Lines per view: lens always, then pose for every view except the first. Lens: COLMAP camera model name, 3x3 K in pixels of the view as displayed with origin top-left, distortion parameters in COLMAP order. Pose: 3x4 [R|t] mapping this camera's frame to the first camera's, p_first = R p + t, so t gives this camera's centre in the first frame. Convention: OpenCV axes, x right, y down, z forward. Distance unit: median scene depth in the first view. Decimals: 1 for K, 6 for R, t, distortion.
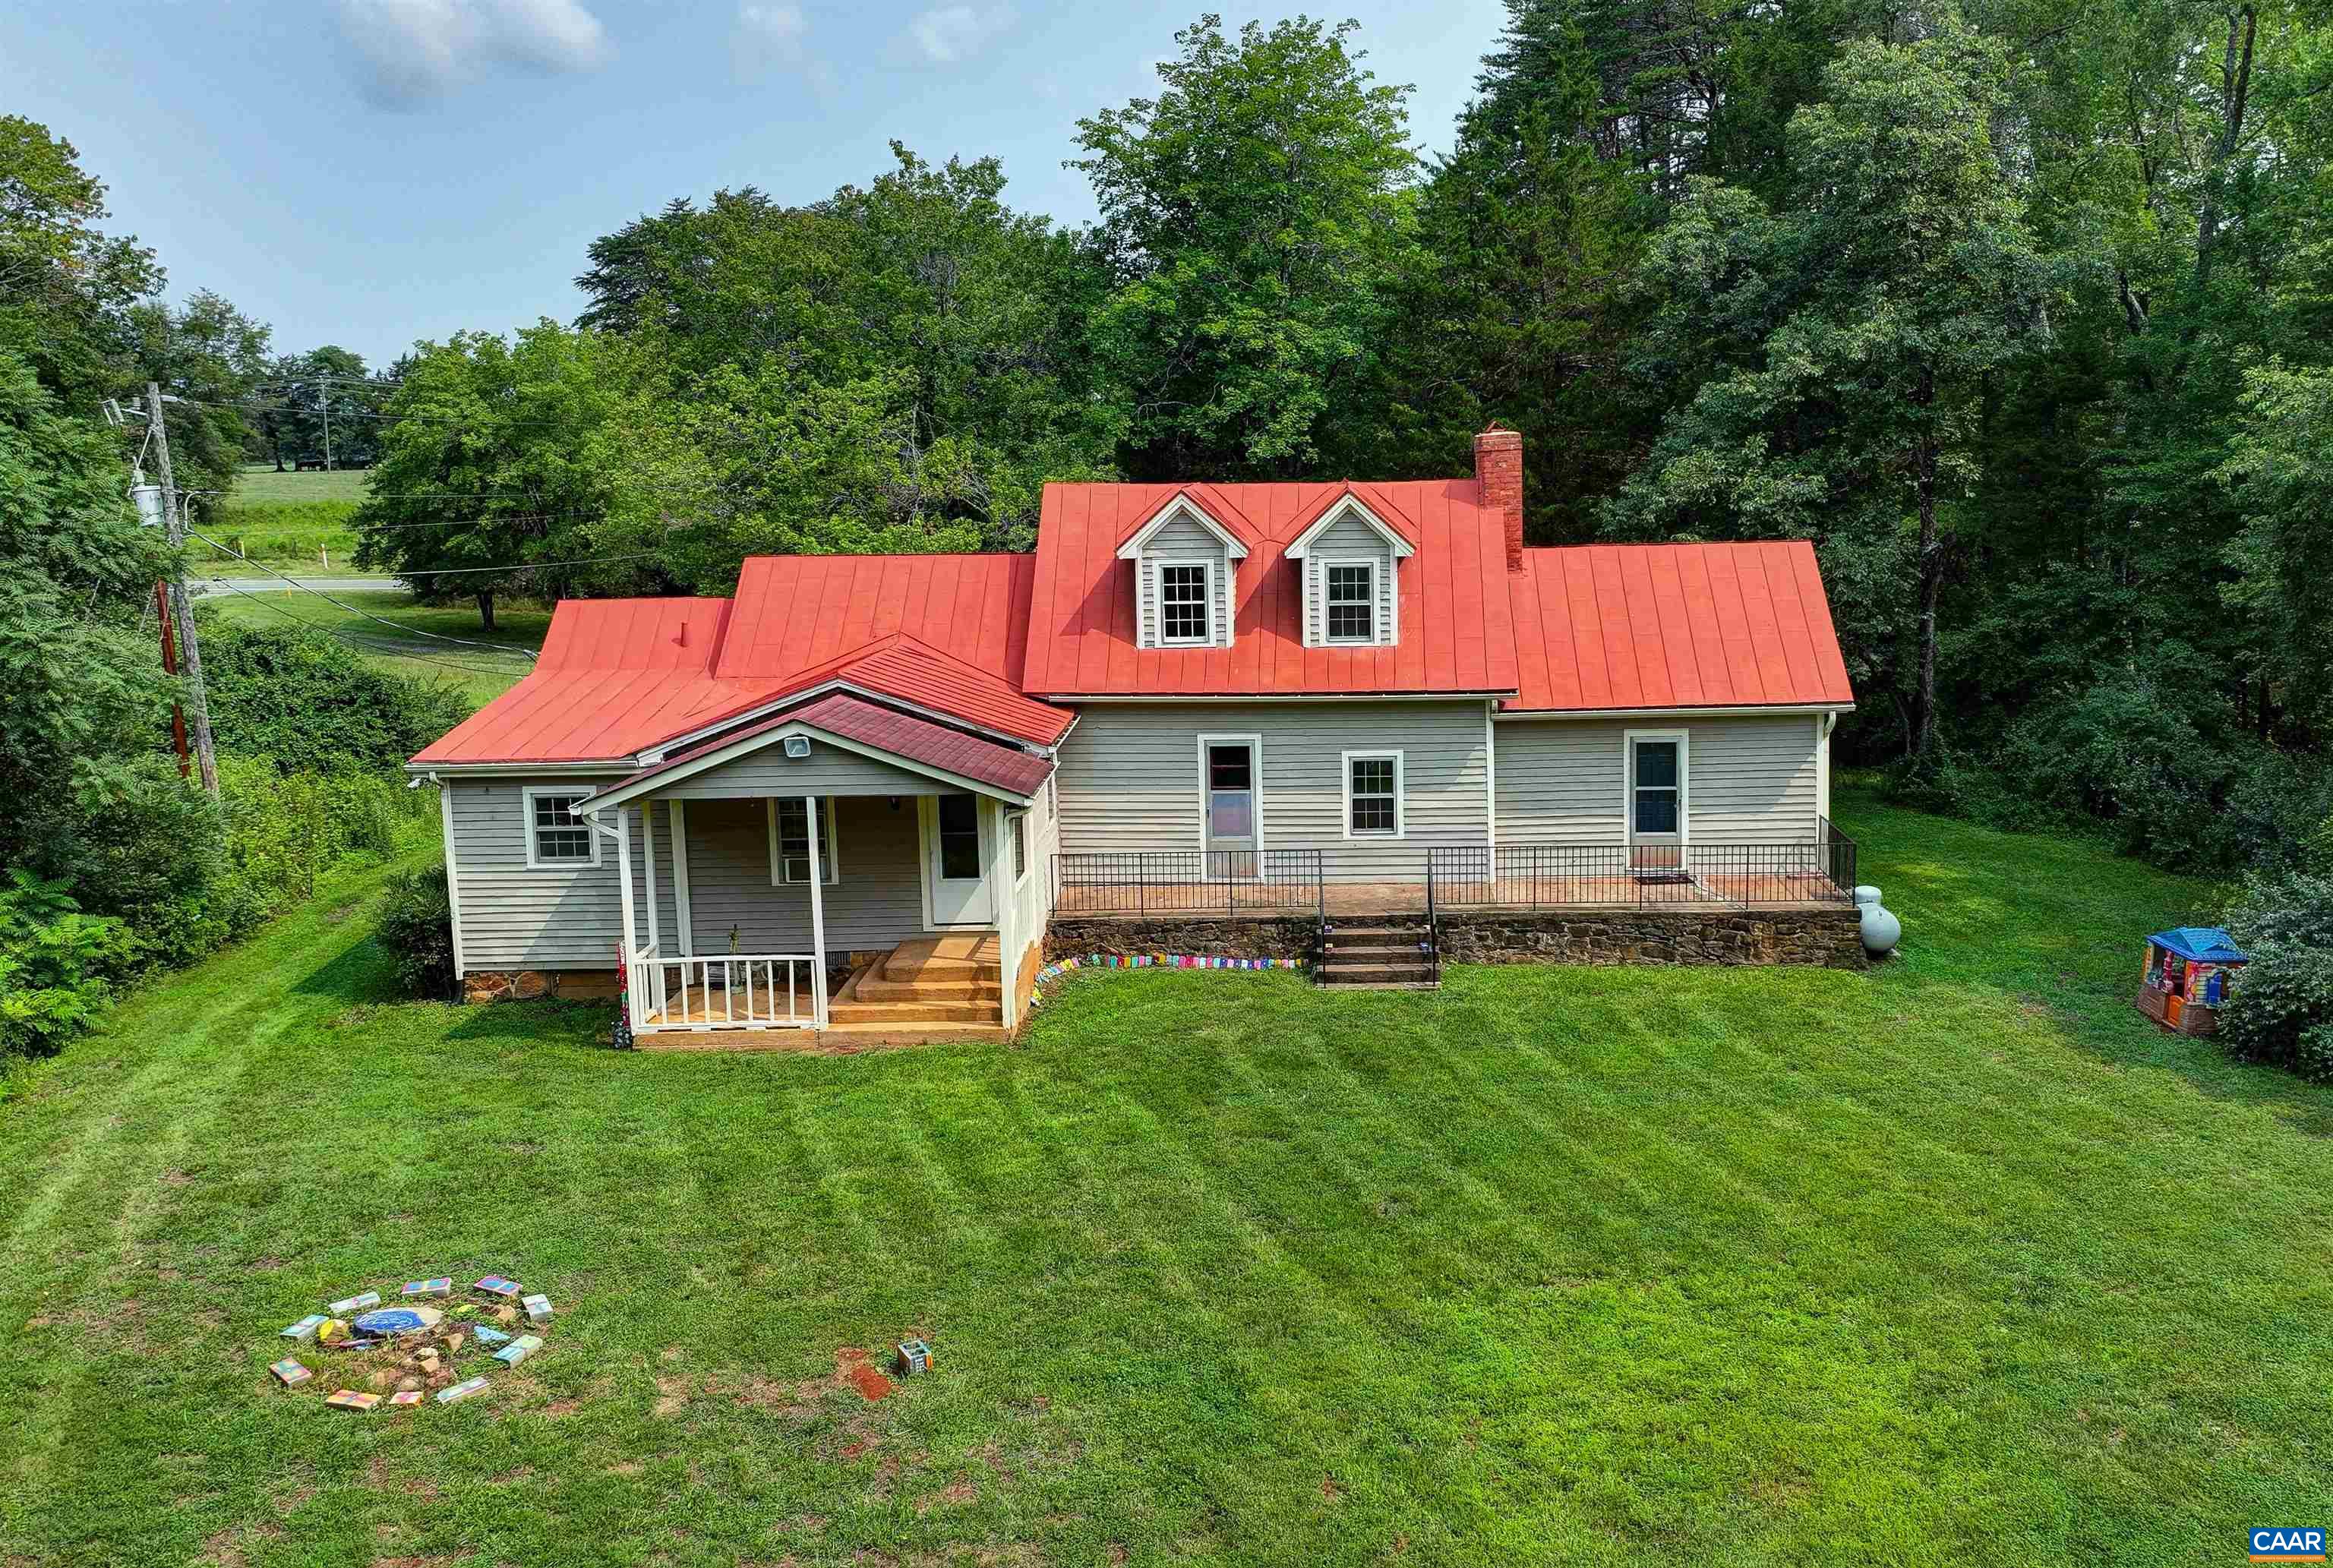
lens RADIAL K [[1667.9, 0, 1149.4], [0, 1667.9, 796.6], [0, 0, 1]] dist [0.003958, -0.007173]
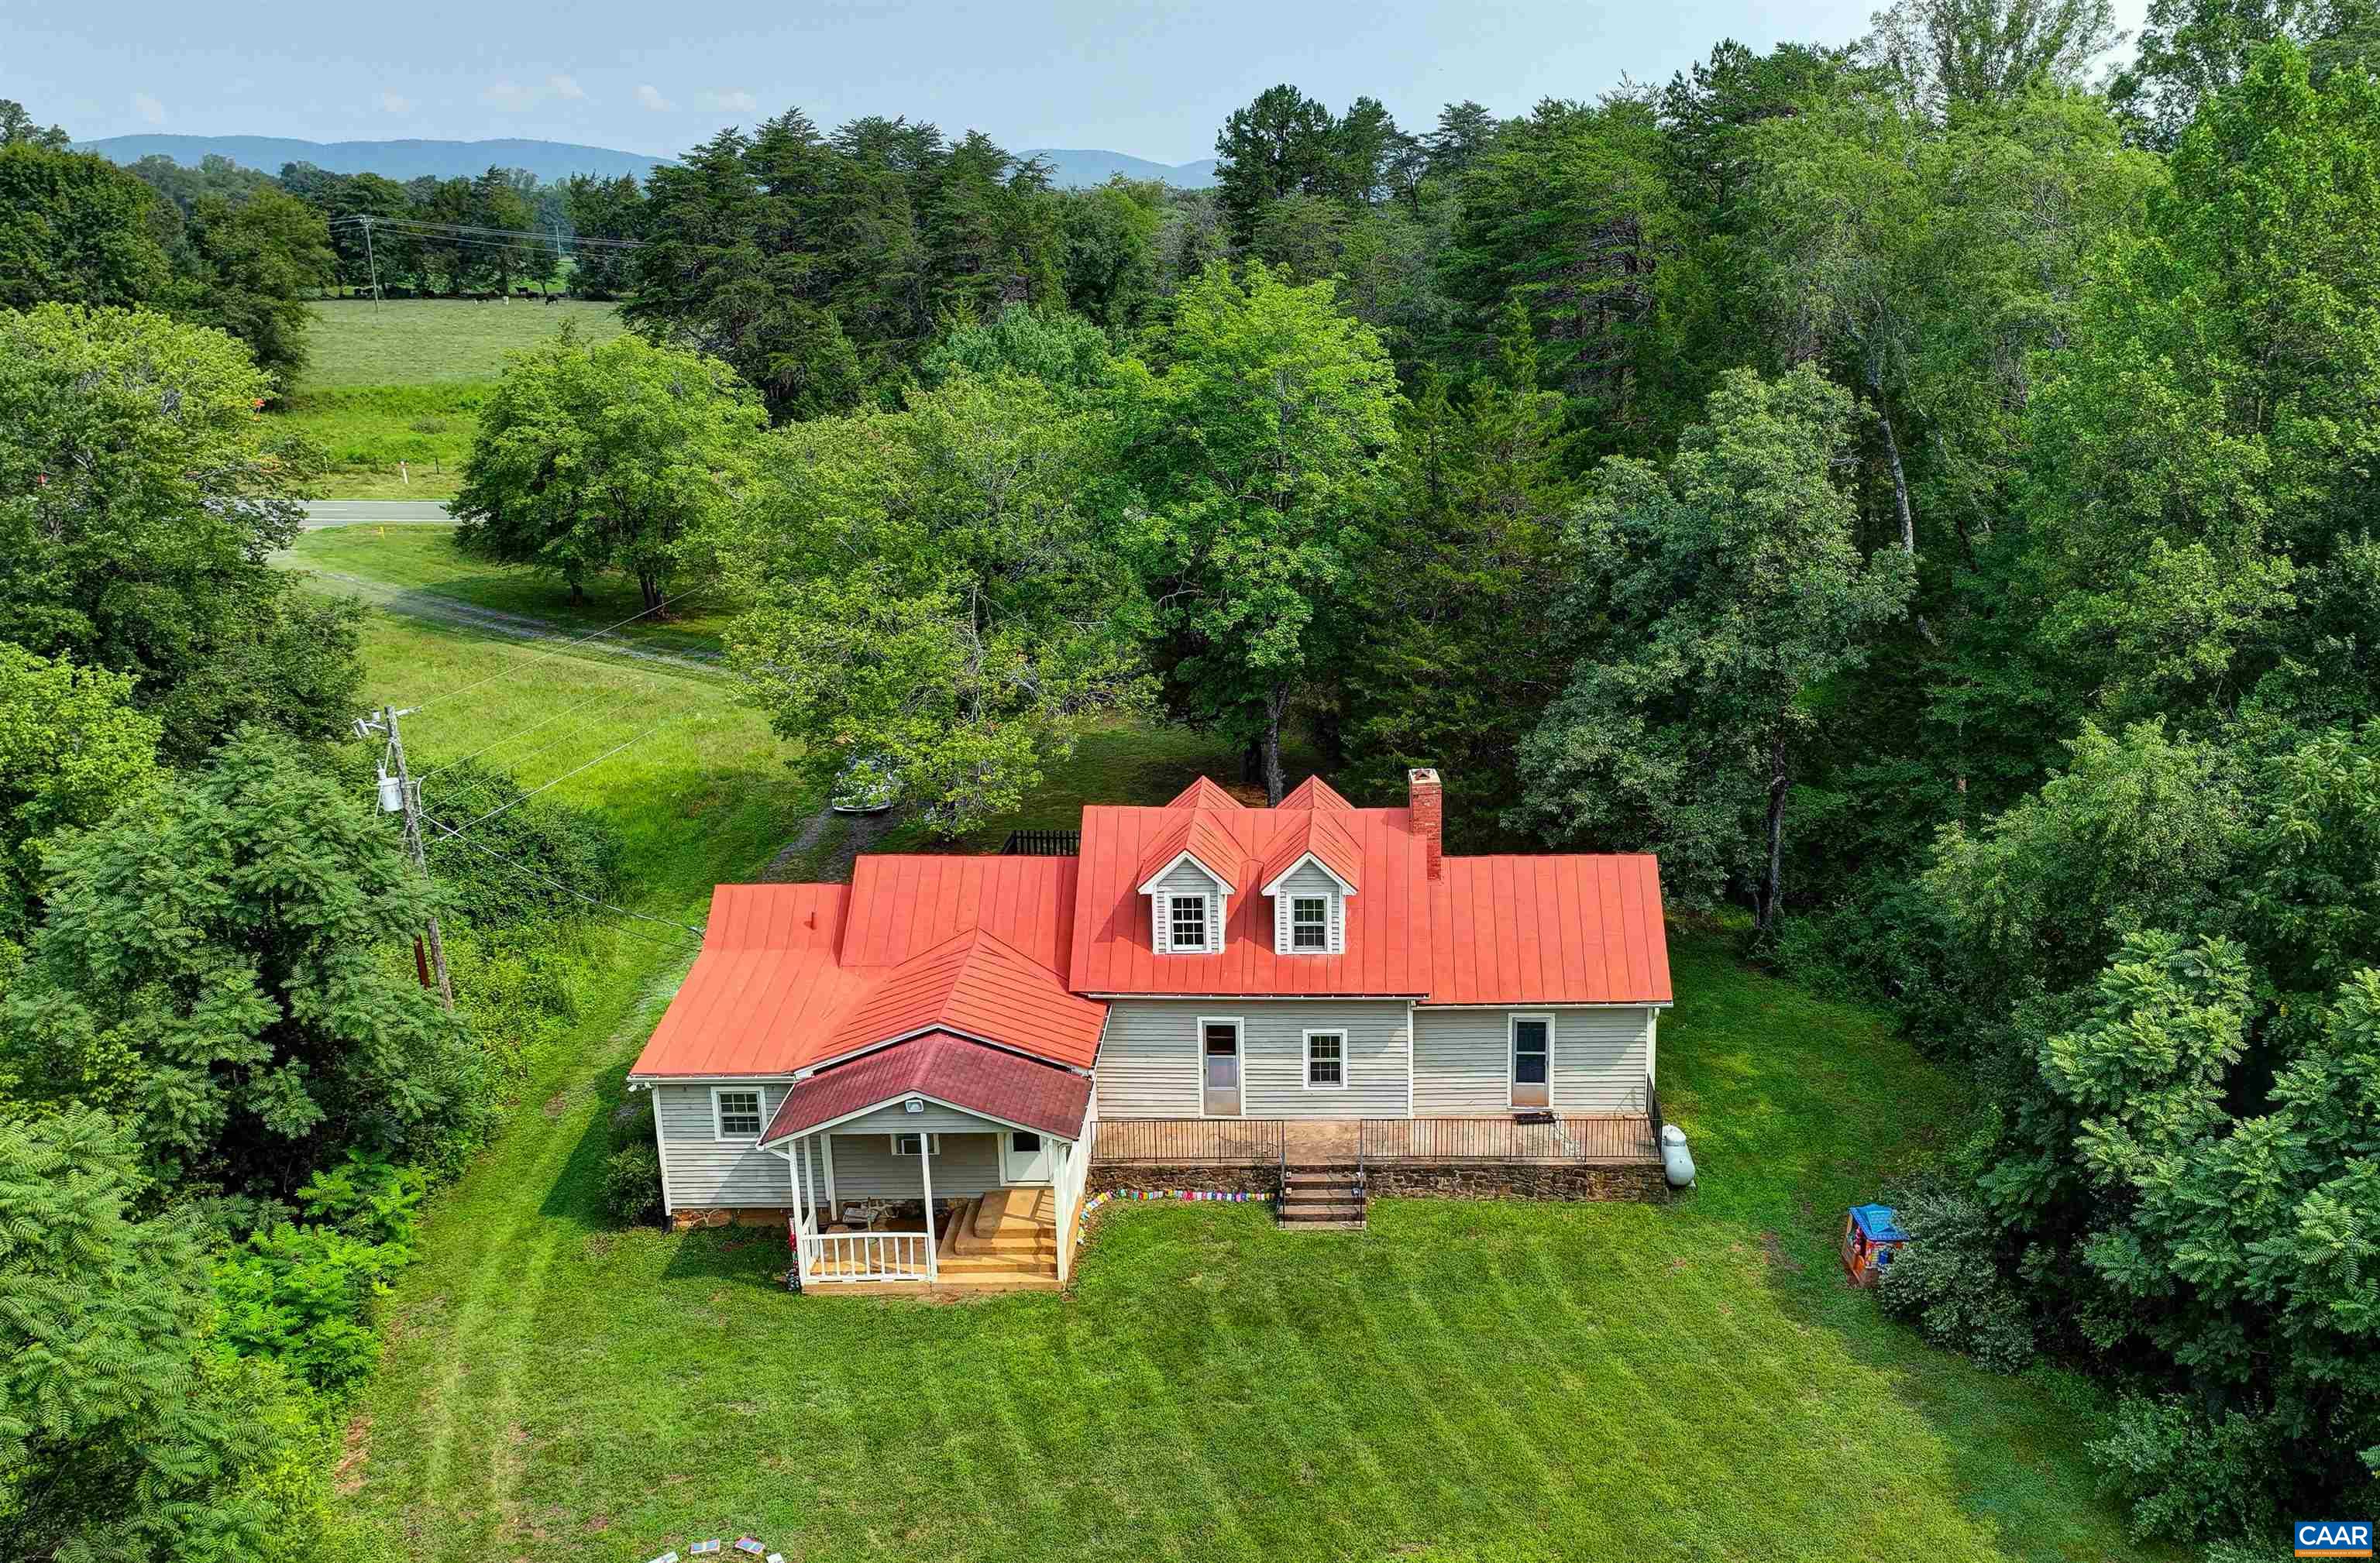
lens RADIAL K [[1601.8, 0, 1209.8], [0, 1601.8, 779.1], [0, 0, 1]] dist [-0.000809, -0.000511]
pose [[0.999825, 0.001822, 0.018596, 0.015054], [-0.003926, 0.993500, 0.113760, -0.401044], [-0.018268, -0.113814, 0.993334, -0.296892]]
